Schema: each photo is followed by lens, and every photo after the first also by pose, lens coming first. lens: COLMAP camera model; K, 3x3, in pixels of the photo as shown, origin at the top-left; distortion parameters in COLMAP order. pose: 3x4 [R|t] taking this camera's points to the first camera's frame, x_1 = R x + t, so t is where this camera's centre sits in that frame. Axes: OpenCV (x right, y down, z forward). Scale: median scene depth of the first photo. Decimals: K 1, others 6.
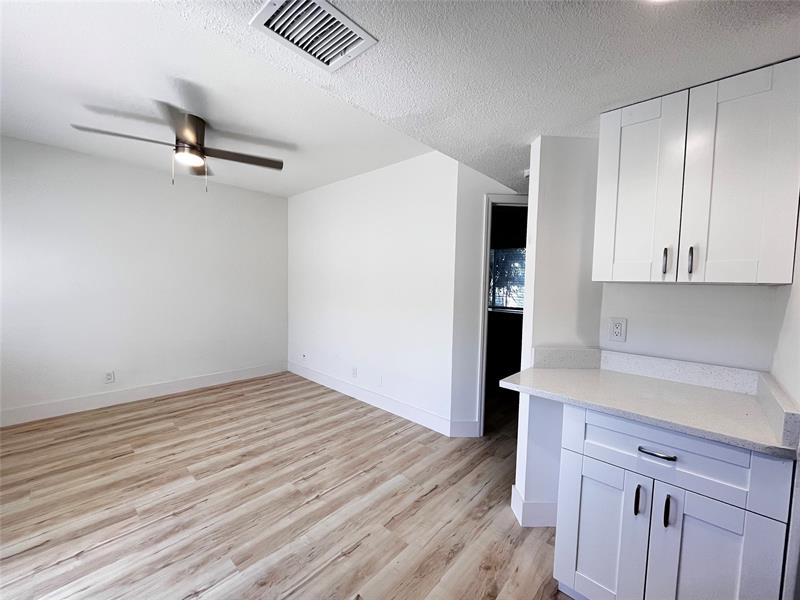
lens RADIAL K [[325.9, 0, 401.6], [0, 325.9, 300.1], [0, 0, 1]] dist [-0.000588, -0.000129]
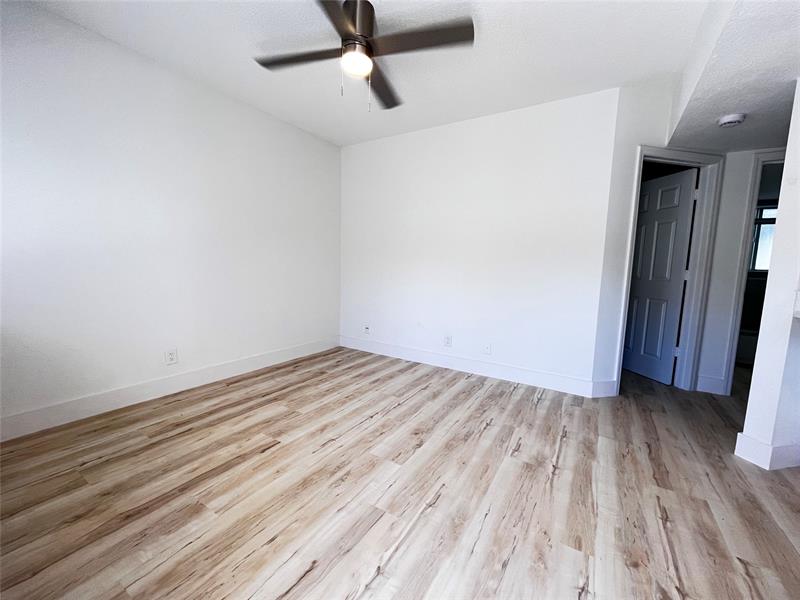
lens RADIAL K [[325.9, 0, 401.0], [0, 325.9, 300.2], [0, 0, 1]] dist [-0.000588, -0.000129]
pose [[0.980942, -0.012103, 0.193922, -0.587824], [0.001802, 0.998582, 0.053208, 0.072217], [-0.194291, -0.051845, 0.979573, 0.165364]]
